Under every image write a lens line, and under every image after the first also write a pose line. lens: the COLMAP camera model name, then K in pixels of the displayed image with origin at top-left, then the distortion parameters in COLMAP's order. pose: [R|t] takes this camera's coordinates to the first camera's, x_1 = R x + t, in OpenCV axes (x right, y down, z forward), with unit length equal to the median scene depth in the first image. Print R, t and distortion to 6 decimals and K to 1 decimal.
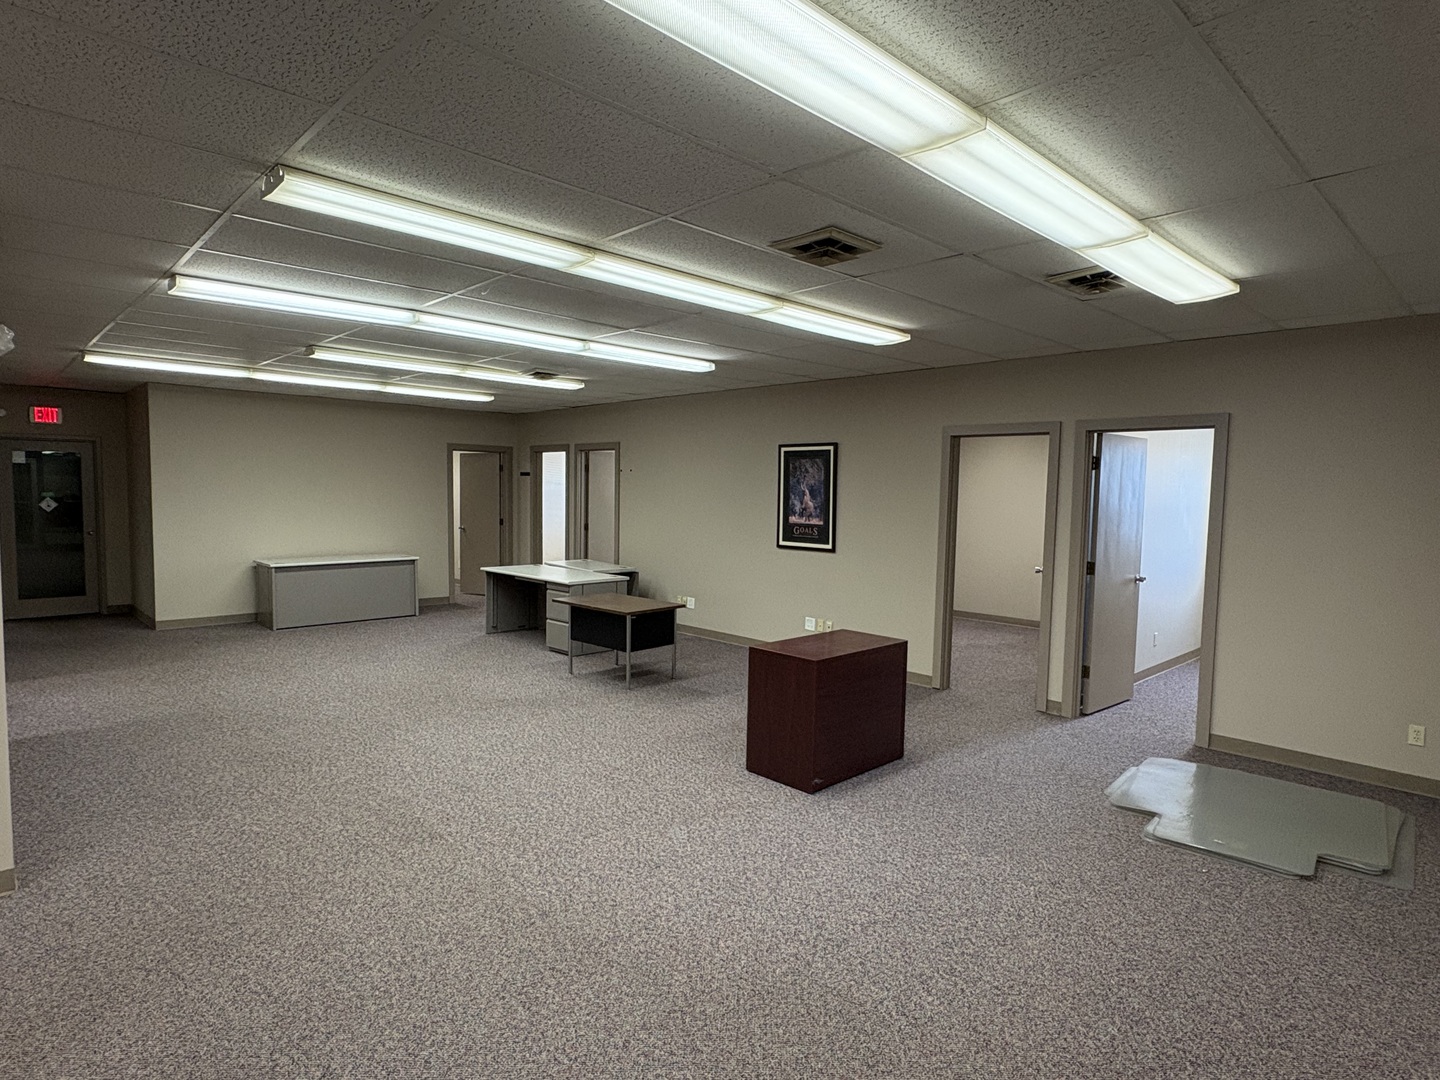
lens RADIAL K [[790.3, 0, 720.0], [0, 790.3, 540.0], [0, 0, 1]] dist [-0.001446, -0.000212]
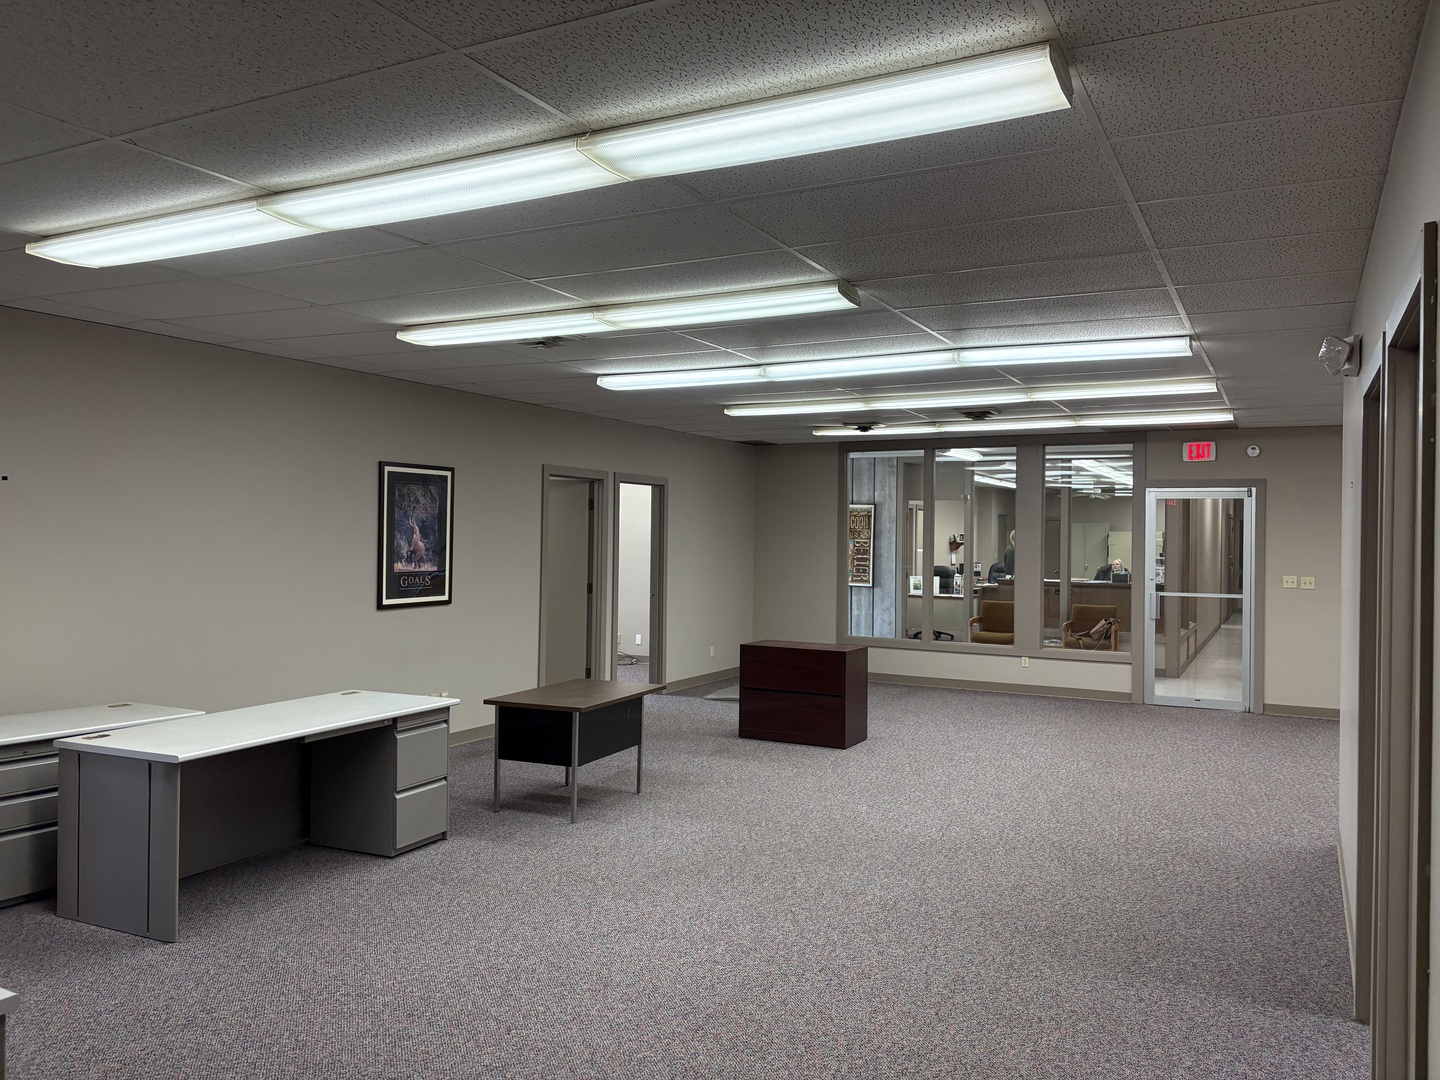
lens RADIAL K [[1101.5, 0, 720.0], [0, 1101.5, 540.0], [0, 0, 1]] dist [0.001090, 0.000174]
pose [[-0.318322, -0.023370, 0.947695, -0.970106], [0.051956, 0.997763, 0.042056, -0.079120], [-0.946558, 0.062626, -0.316396, 1.058396]]
